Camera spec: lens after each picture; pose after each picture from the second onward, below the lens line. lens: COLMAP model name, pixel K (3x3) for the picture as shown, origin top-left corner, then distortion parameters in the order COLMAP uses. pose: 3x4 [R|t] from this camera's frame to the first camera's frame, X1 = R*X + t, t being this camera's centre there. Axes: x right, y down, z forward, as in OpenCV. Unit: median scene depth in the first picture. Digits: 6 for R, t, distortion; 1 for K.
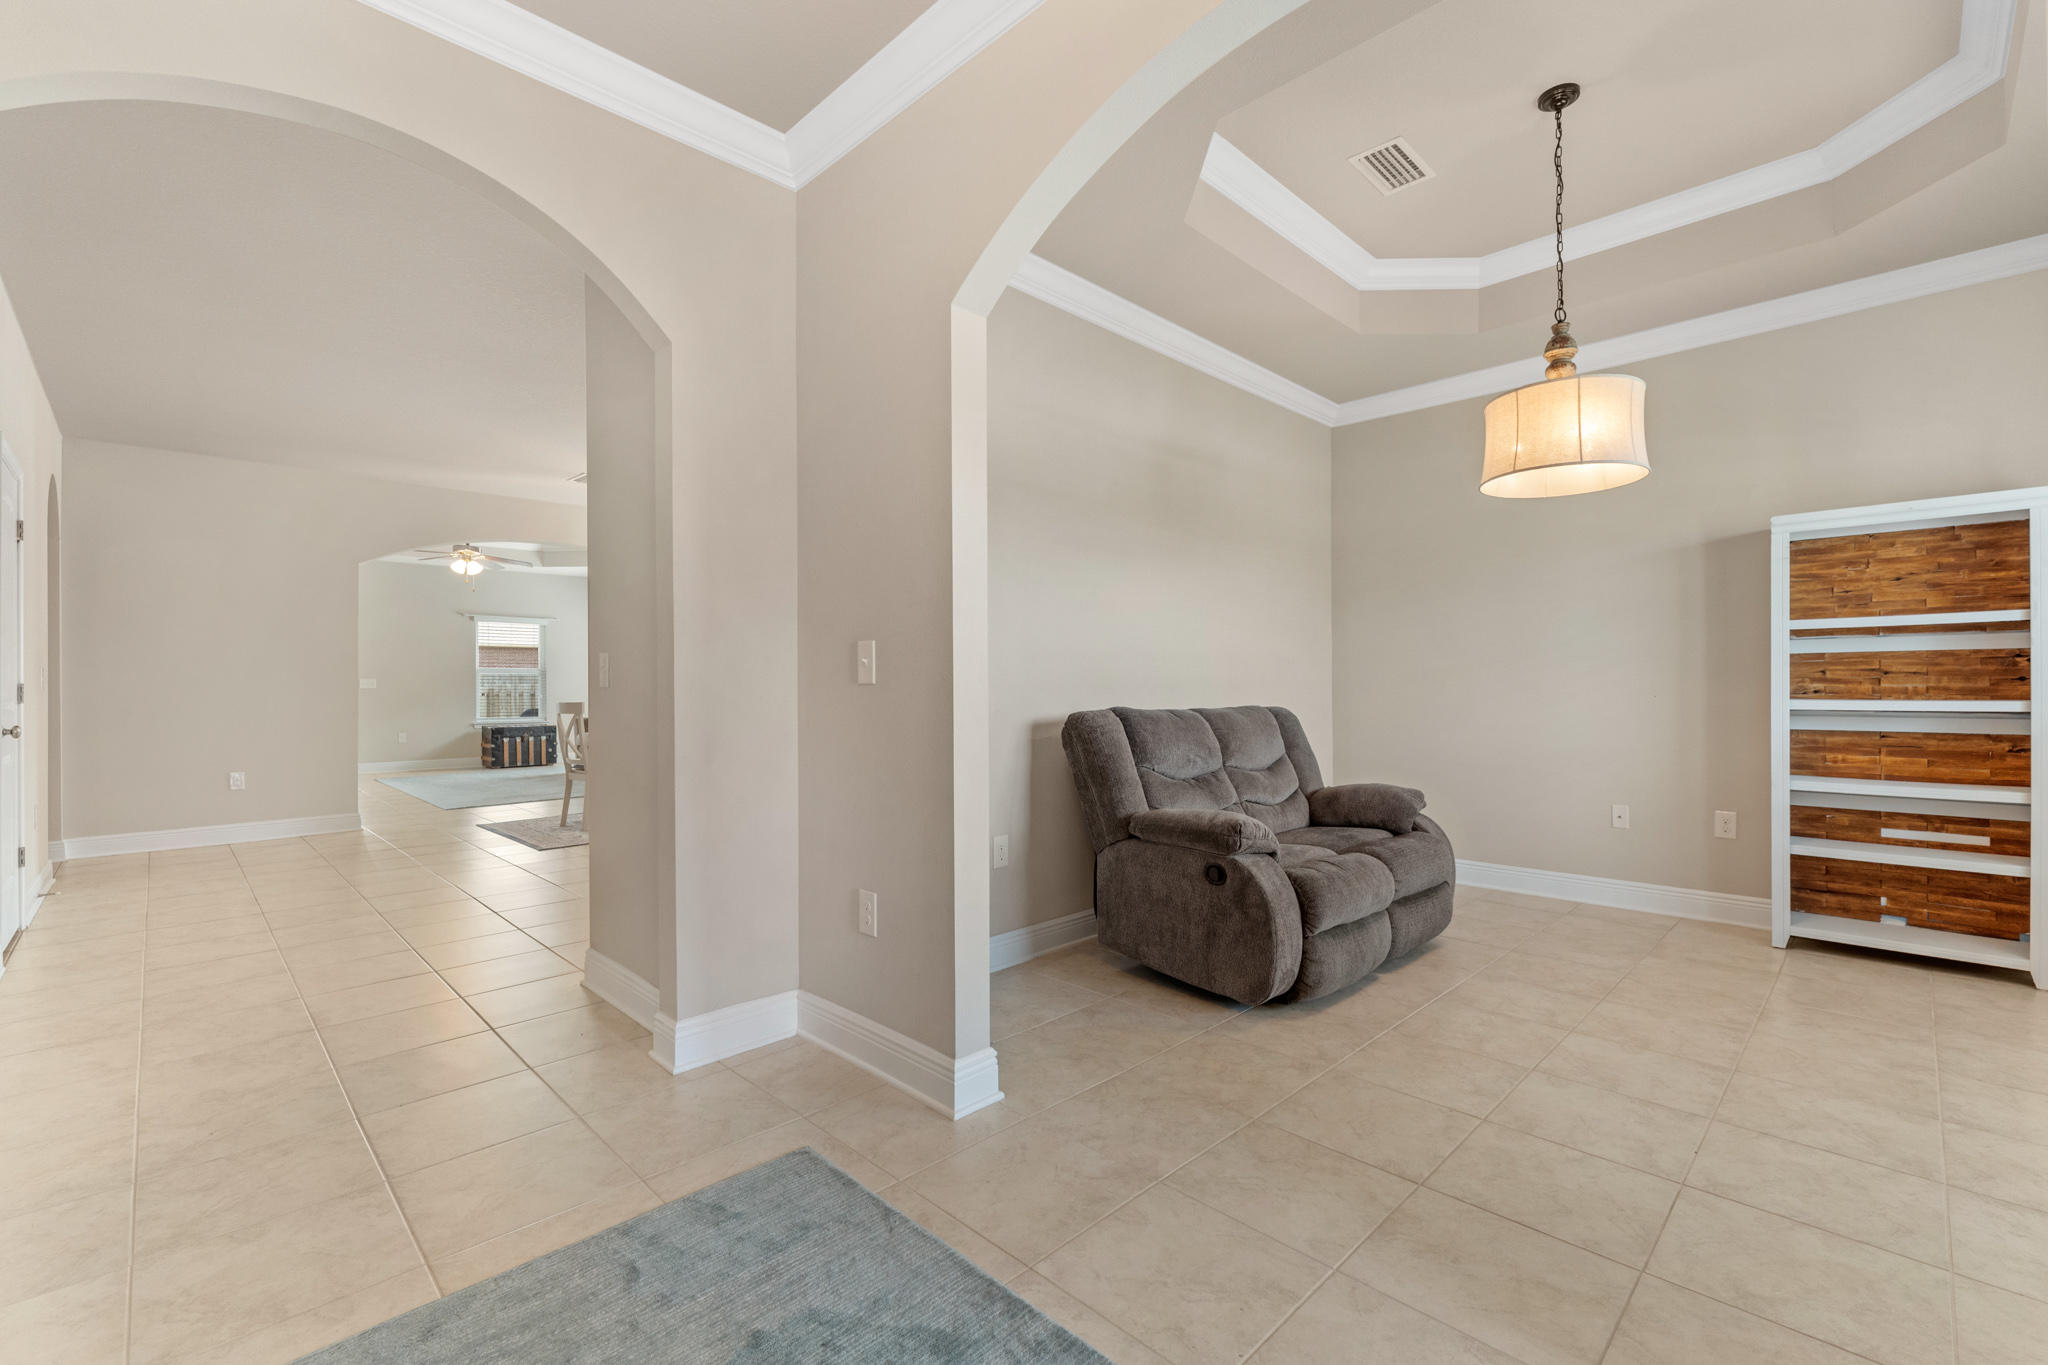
lens RADIAL K [[876.1, 0, 1026.7], [0, 876.1, 689.1], [0, 0, 1]] dist [-0.002633, 0.000774]
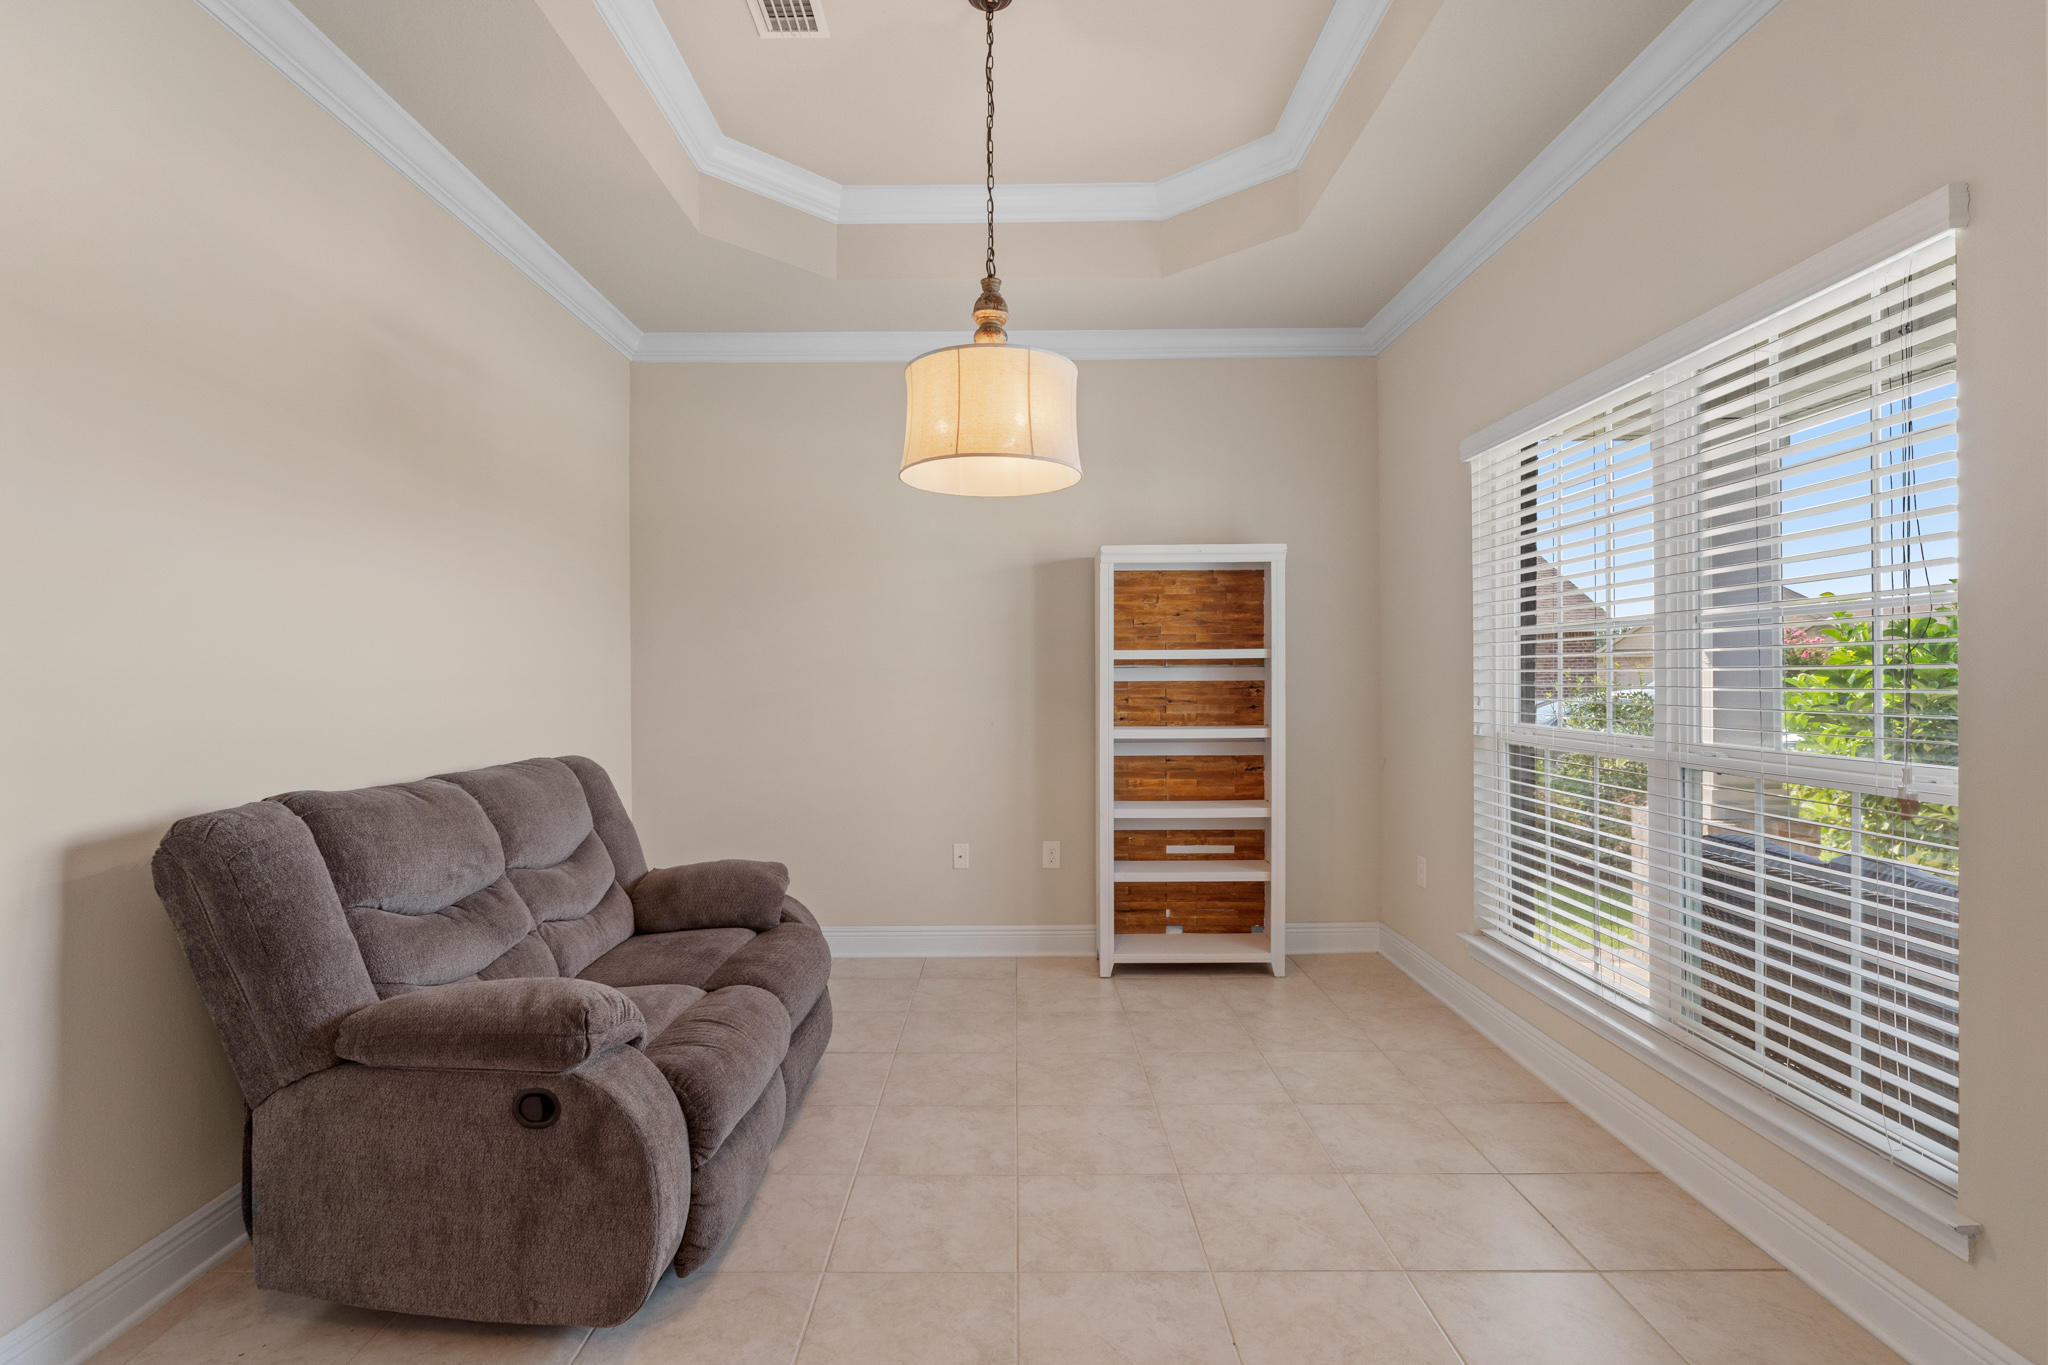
lens RADIAL K [[983.9, 0, 1022.9], [0, 983.9, 683.2], [0, 0, 1]] dist [-0.004686, -0.001471]
pose [[0.708289, -0.000011, 0.705922, 0.000256], [0.003893, 0.999985, -0.003890, -0.038911], [-0.705911, 0.005503, 0.708279, 0.289644]]
